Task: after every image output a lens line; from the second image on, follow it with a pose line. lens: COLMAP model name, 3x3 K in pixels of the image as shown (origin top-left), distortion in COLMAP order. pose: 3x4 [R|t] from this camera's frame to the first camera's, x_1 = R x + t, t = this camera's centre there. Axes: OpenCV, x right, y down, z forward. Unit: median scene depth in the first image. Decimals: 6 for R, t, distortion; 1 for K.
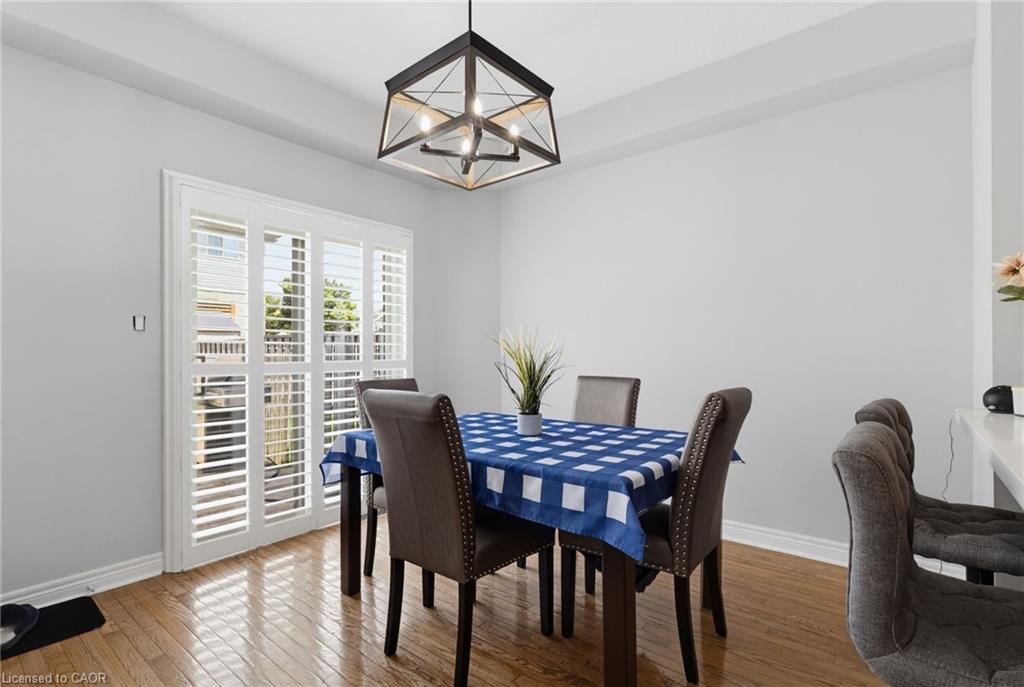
lens RADIAL K [[494.3, 0, 510.2], [0, 494.3, 354.5], [0, 0, 1]] dist [-0.000645, -0.000054]
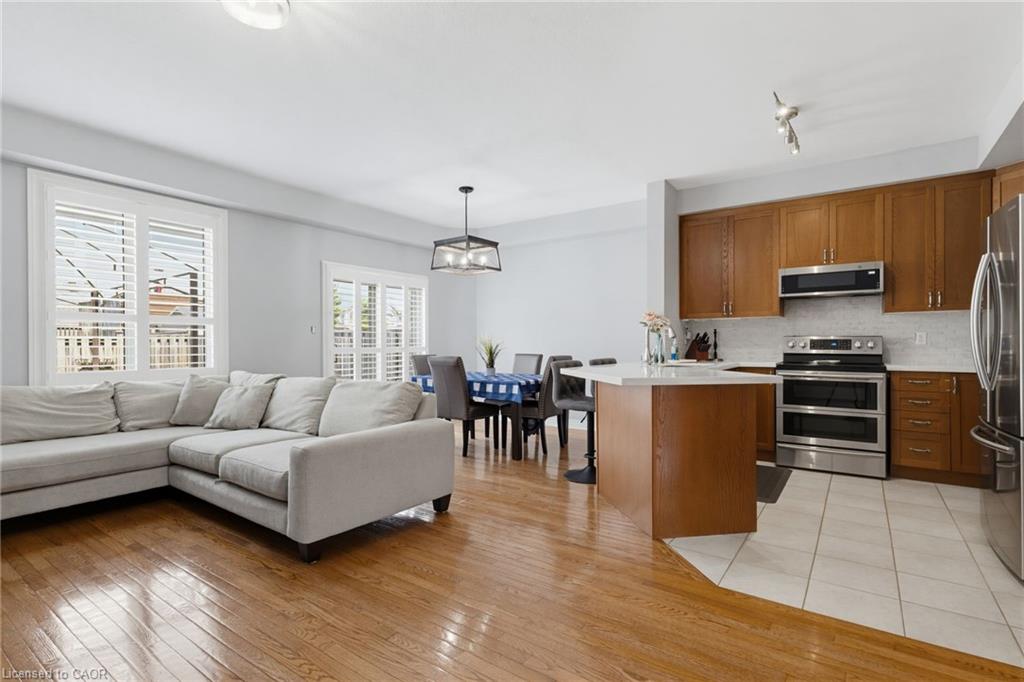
lens RADIAL K [[460.4, 0, 497.4], [0, 460.4, 342.0], [0, 0, 1]] dist [0.000786, 0.000040]
pose [[0.999350, -0.007195, 0.035323, -0.002540], [0.007440, 0.999949, -0.006808, 0.010175], [-0.035272, 0.007067, 0.999353, -1.243312]]
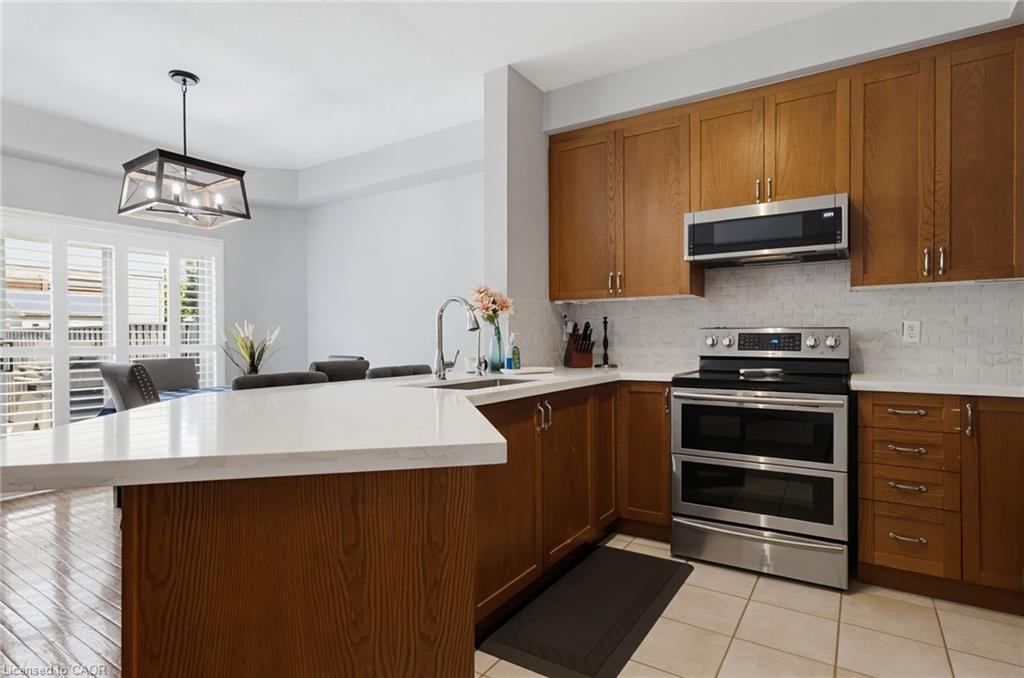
lens RADIAL K [[510.5, 0, 512.0], [0, 510.5, 339.0], [0, 0, 1]] dist [0.001714, 0.000871]
pose [[0.994110, -0.008676, 0.108025, 0.647334], [0.008722, 0.999962, 0.000042, 0.005652], [-0.108021, 0.000901, 0.994148, -0.600245]]
